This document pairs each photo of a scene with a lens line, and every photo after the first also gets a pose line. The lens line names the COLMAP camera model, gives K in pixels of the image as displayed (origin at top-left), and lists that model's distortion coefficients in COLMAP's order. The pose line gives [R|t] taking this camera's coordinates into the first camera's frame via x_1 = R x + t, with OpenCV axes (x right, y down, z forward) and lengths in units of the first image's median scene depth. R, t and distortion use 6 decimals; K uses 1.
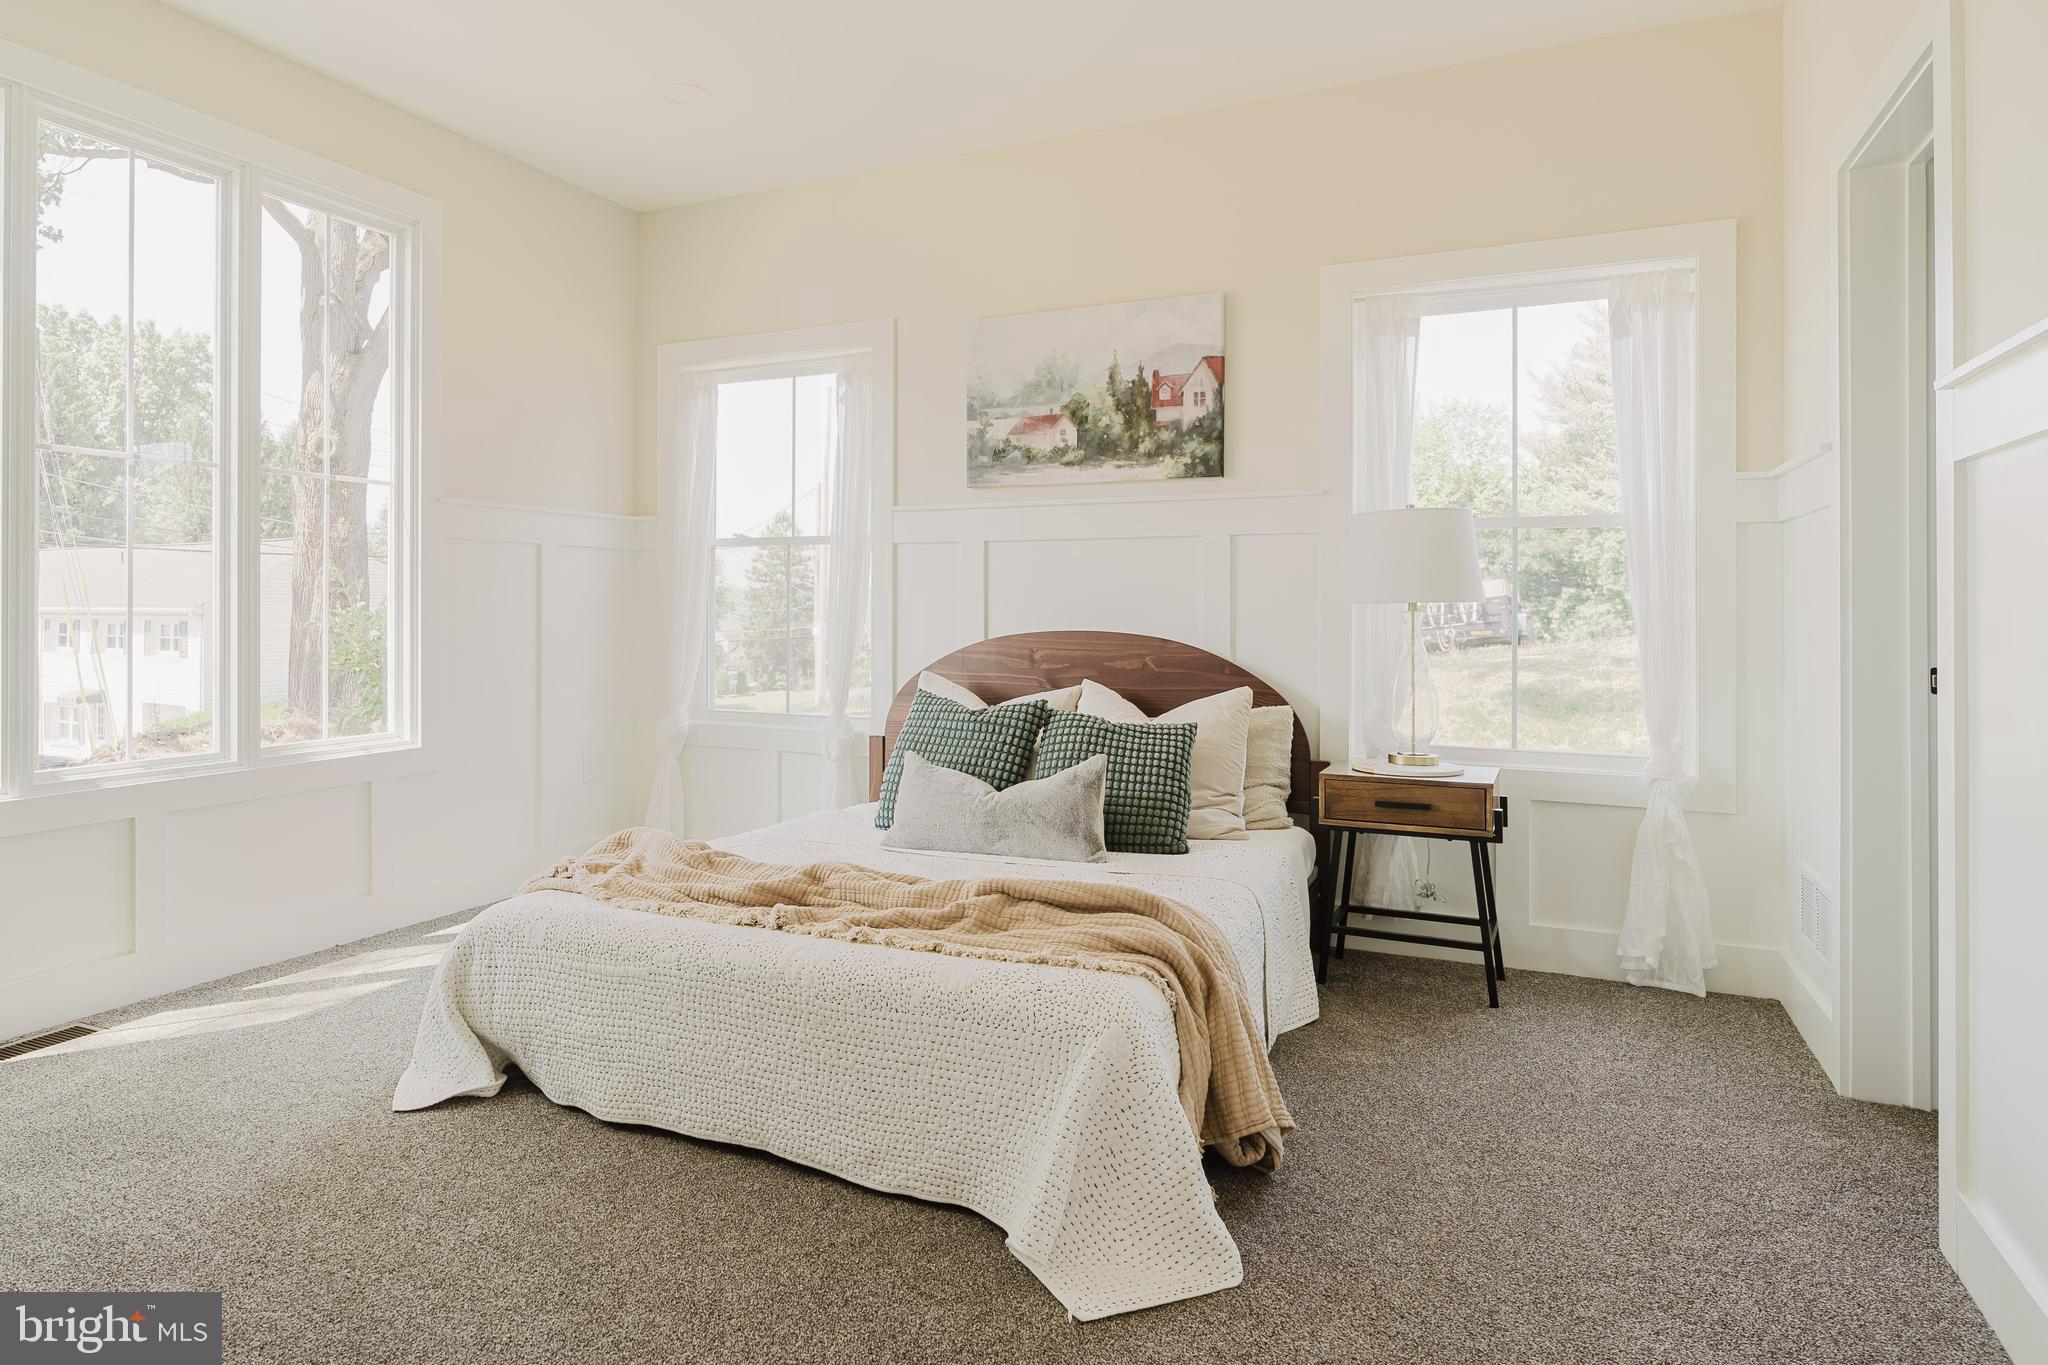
lens RADIAL K [[1115.2, 0, 929.7], [0, 1115.2, 598.9], [0, 0, 1]] dist [-0.004022, -0.000301]
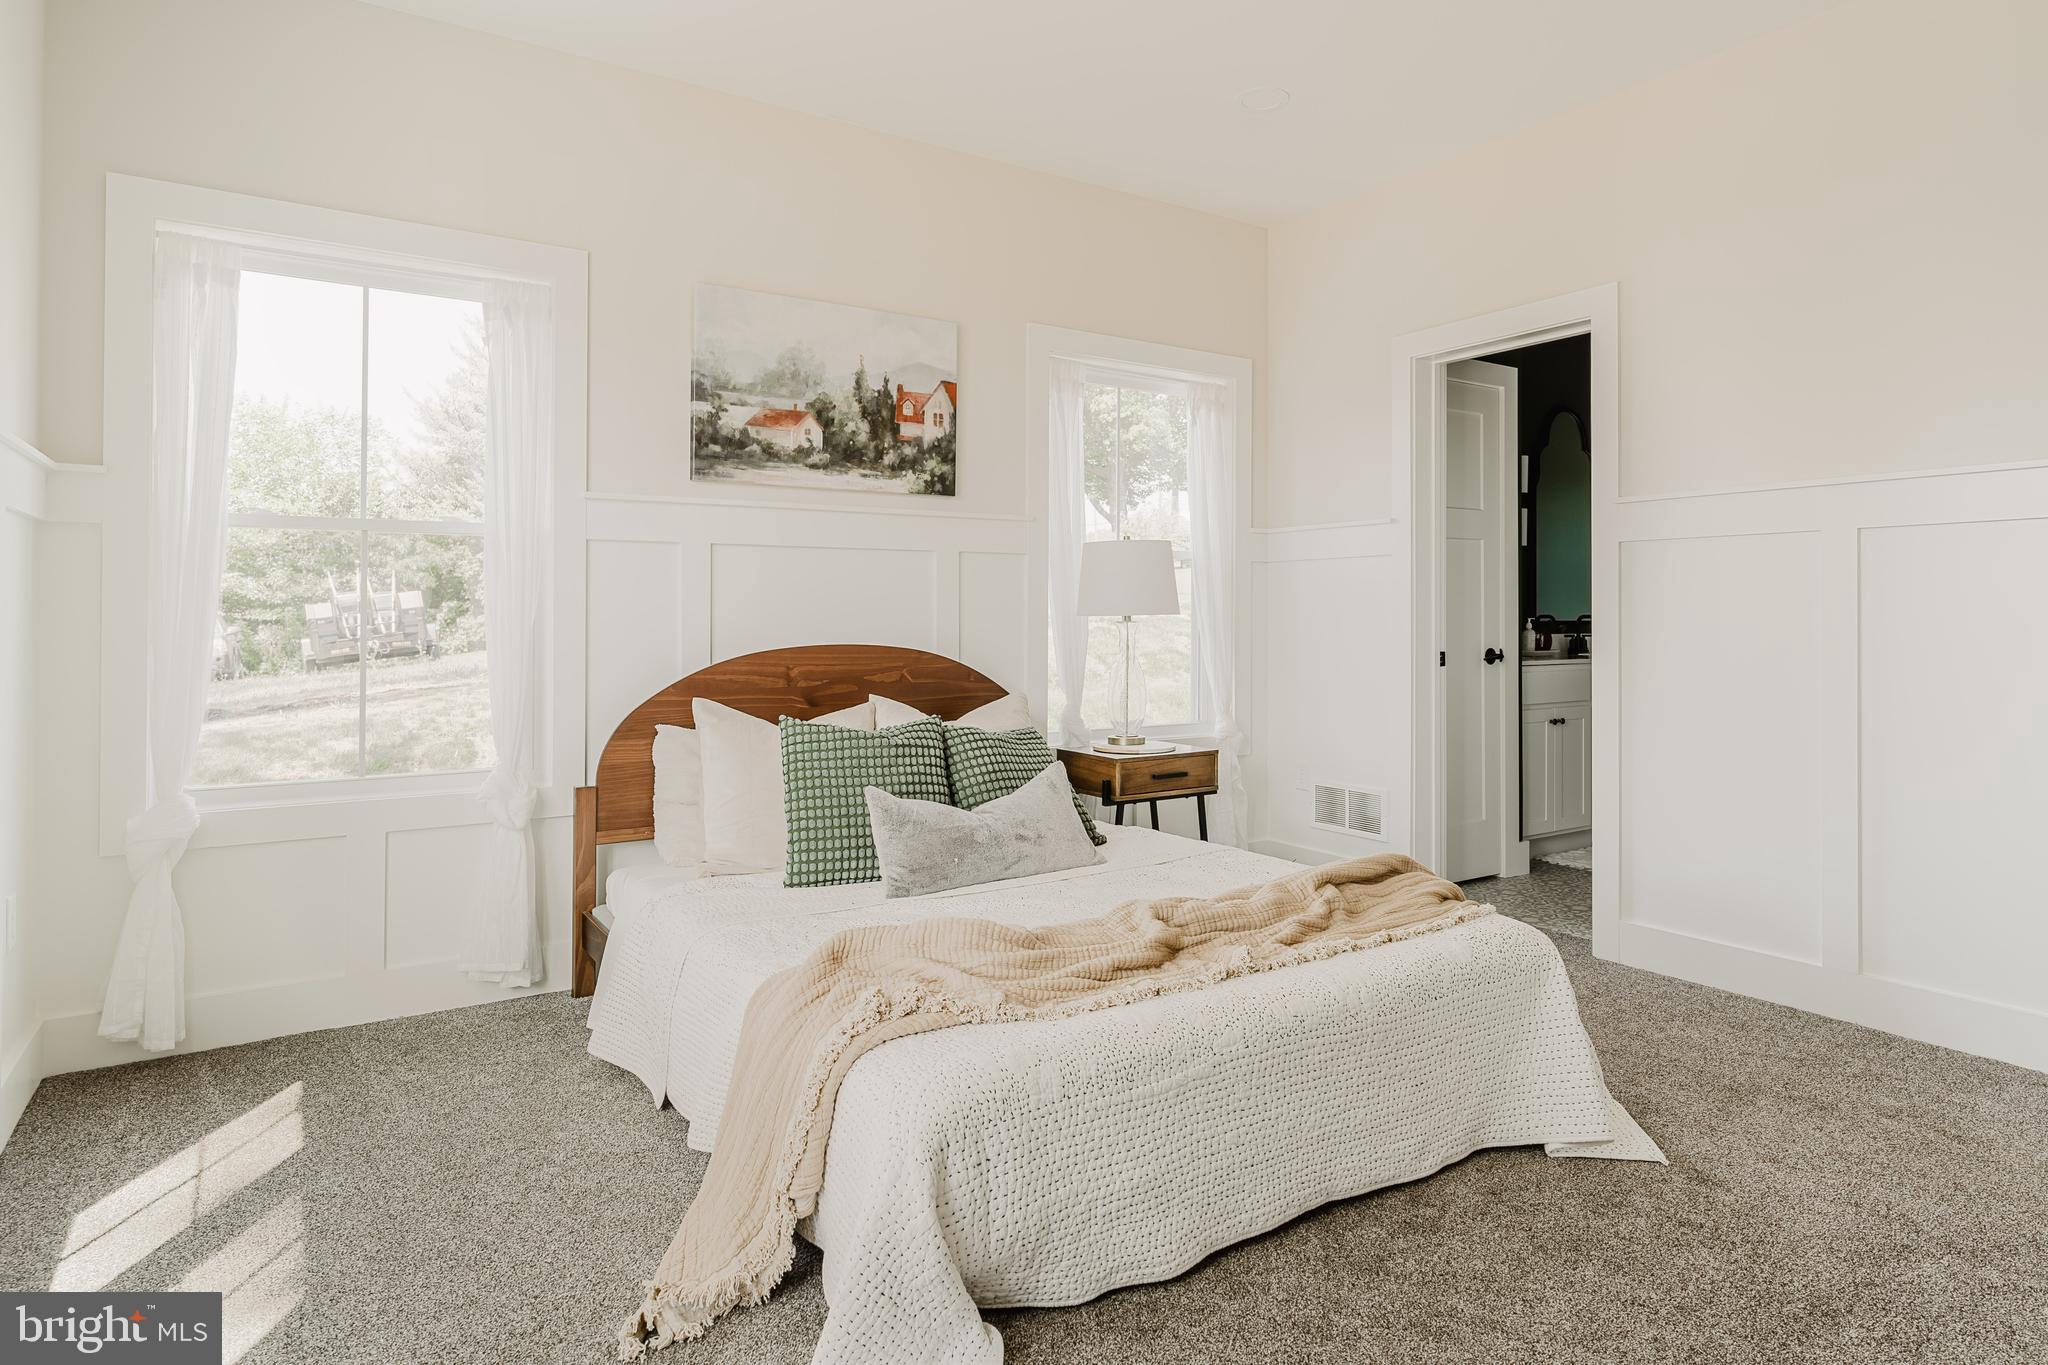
lens RADIAL K [[1115.2, 0, 886.9], [0, 1115.2, 610.2], [0, 0, 1]] dist [-0.004022, -0.000301]
pose [[0.570323, 0.002148, 0.821418, -0.612974], [-0.002229, 0.999997, -0.001067, 0.000297], [-0.821418, -0.001222, 0.570326, 0.419898]]
